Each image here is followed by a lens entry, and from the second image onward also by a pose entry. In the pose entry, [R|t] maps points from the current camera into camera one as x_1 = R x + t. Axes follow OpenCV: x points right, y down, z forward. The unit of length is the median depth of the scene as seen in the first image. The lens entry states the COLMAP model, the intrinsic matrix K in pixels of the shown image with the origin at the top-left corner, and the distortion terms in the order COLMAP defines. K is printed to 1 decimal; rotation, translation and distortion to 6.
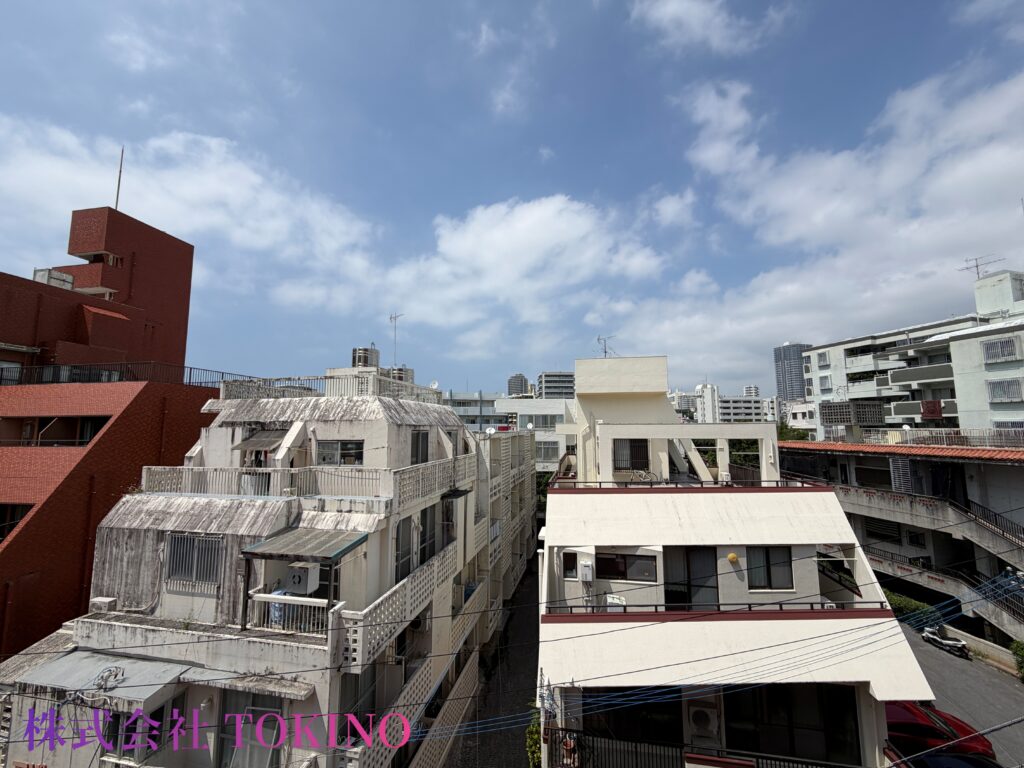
lens RADIAL K [[409.7, 0, 510.4], [0, 409.7, 387.5], [0, 0, 1]] dist [-0.000717, 0.000353]
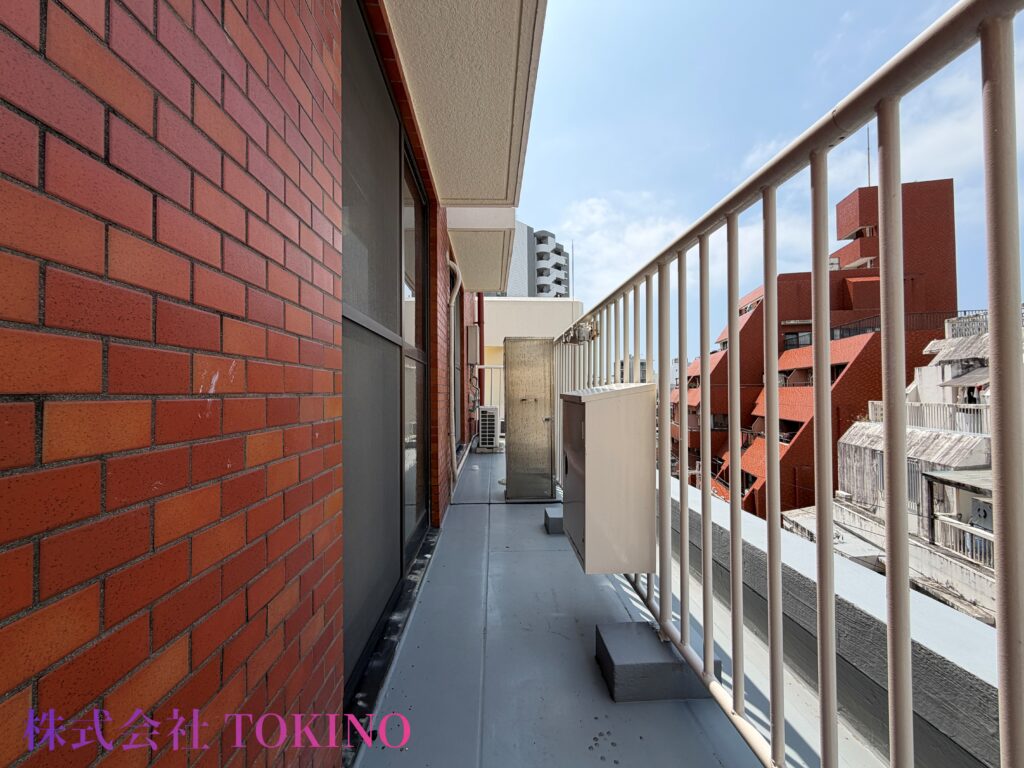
lens RADIAL K [[409.7, 0, 510.2], [0, 409.7, 386.2], [0, 0, 1]] dist [-0.000717, 0.000353]
pose [[-0.029444, -0.014397, -0.999463, 0.422771], [0.116008, 0.993090, -0.017722, 0.050449], [0.992812, -0.116467, -0.027570, -0.040755]]
